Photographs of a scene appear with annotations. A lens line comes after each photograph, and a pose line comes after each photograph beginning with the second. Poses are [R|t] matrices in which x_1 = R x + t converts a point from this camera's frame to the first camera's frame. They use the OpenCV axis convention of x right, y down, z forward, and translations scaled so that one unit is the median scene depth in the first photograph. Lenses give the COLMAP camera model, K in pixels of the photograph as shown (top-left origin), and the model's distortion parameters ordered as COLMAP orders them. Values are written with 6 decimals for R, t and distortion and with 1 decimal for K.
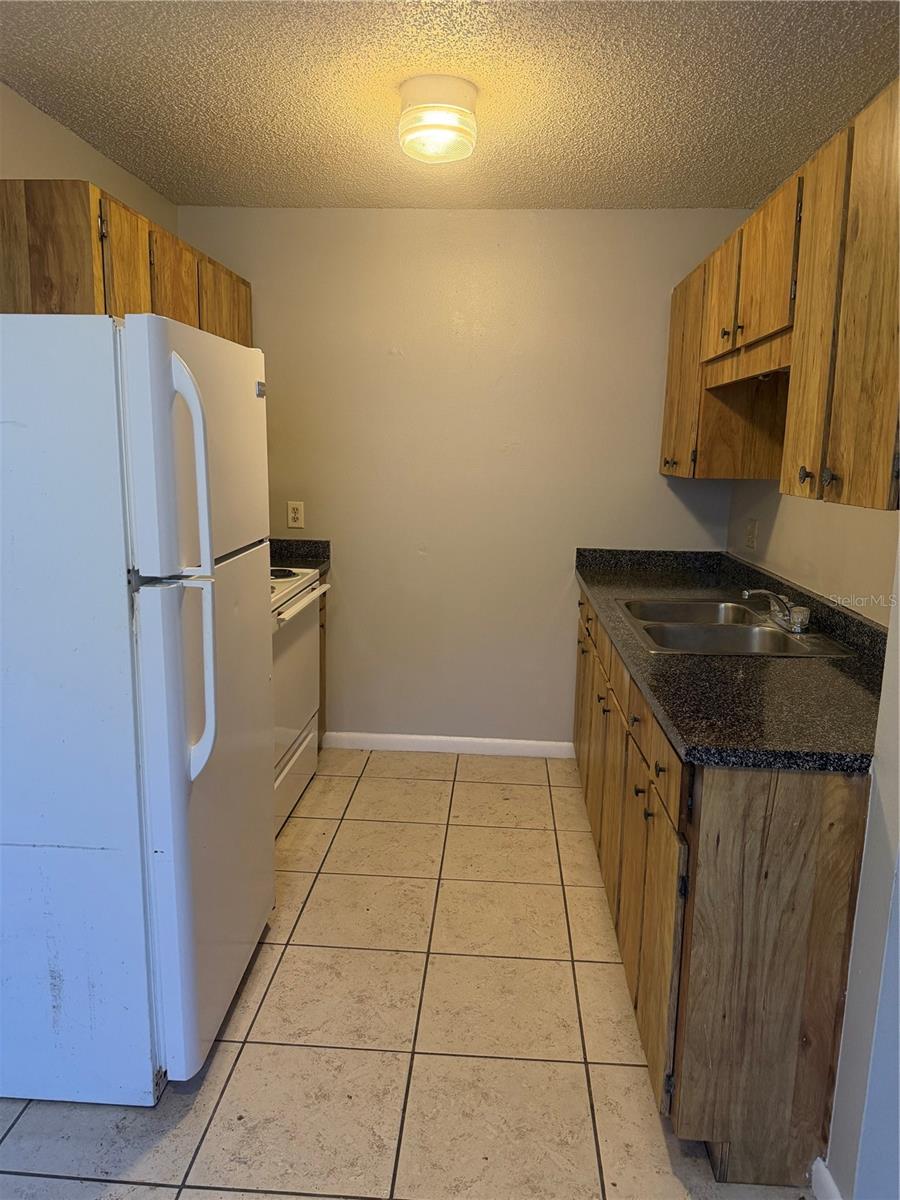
lens RADIAL K [[851.8, 0, 450.0], [0, 851.8, 600.0], [0, 0, 1]] dist [0.054003, -0.088681]
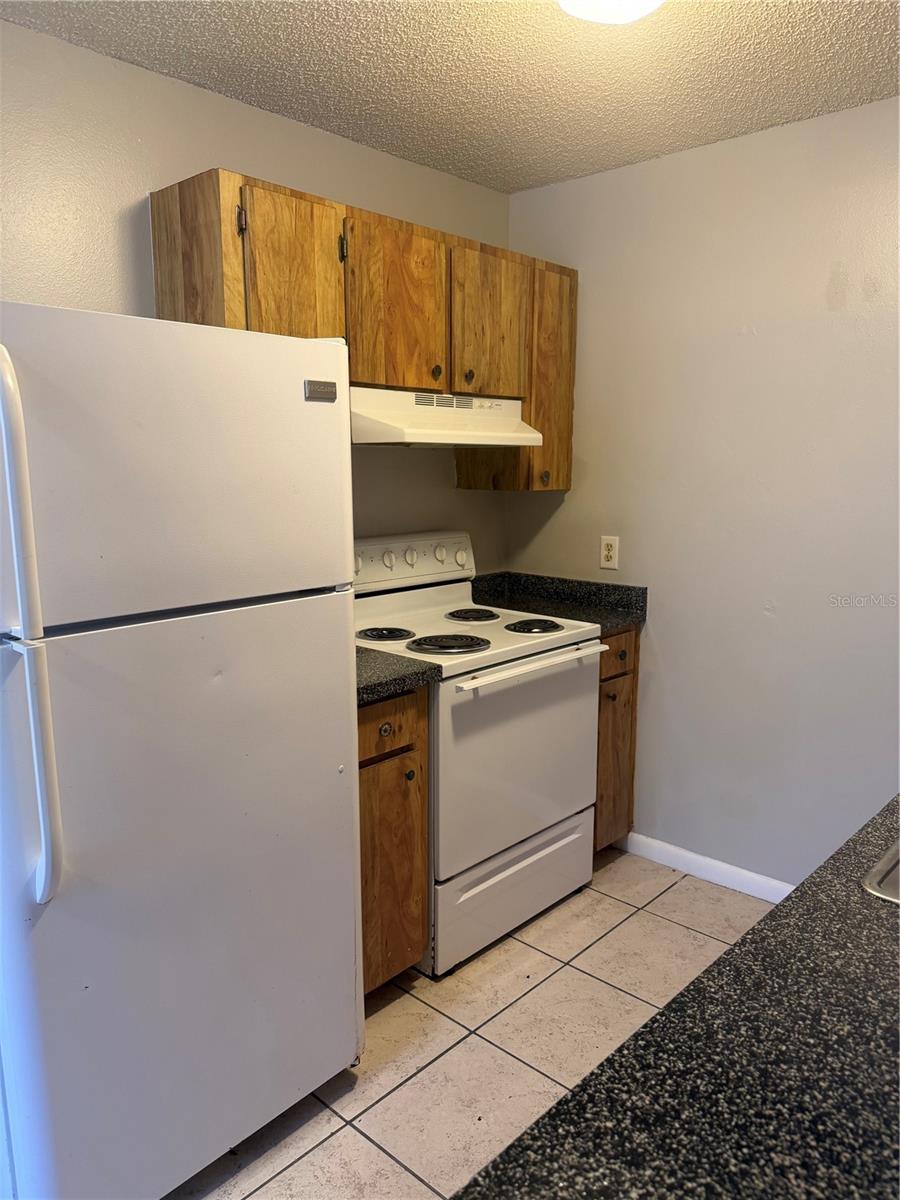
lens RADIAL K [[851.8, 0, 450.0], [0, 851.8, 600.0], [0, 0, 1]] dist [0.054003, -0.088681]
pose [[0.771884, 0.082711, -0.630361, 0.304314], [-0.100056, 0.994949, 0.008030, -0.068970], [0.627841, 0.056873, 0.776261, 0.427101]]
